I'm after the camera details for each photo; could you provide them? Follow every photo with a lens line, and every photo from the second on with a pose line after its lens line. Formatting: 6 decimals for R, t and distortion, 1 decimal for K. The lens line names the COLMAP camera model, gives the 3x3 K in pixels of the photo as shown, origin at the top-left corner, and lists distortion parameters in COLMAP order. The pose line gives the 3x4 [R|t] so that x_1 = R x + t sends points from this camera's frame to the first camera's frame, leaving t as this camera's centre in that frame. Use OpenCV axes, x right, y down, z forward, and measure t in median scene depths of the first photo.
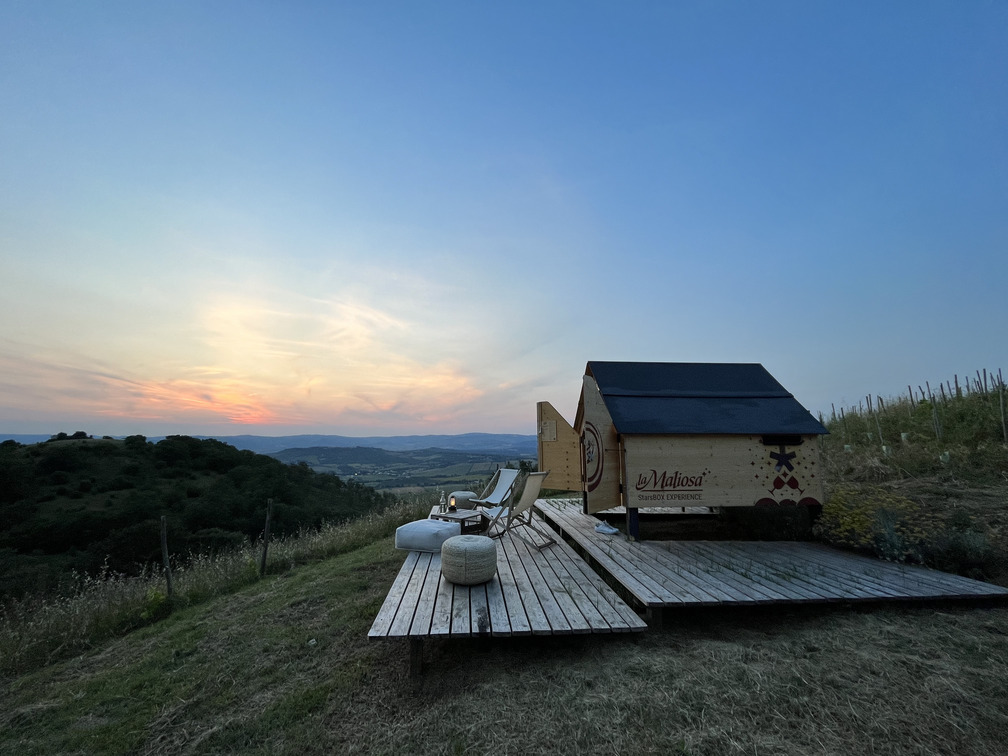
lens RADIAL K [[413.6, 0, 504.0], [0, 413.6, 378.0], [0, 0, 1]] dist [-0.002105, -0.000627]
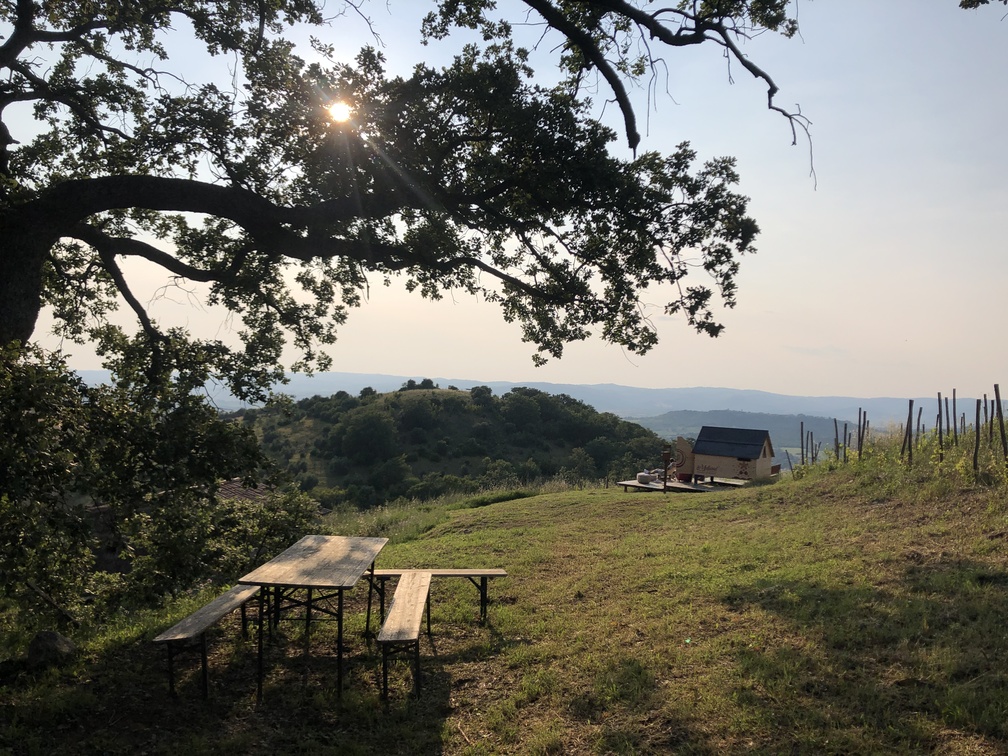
lens RADIAL K [[830.5, 0, 504.0], [0, 830.5, 378.0], [0, 0, 1]] dist [0.004183, 0.000240]
pose [[0.777067, 0.029856, -0.628709, 0.096846], [0.046742, 0.993379, 0.104945, -0.036266], [0.627680, -0.110936, 0.770527, -0.147691]]
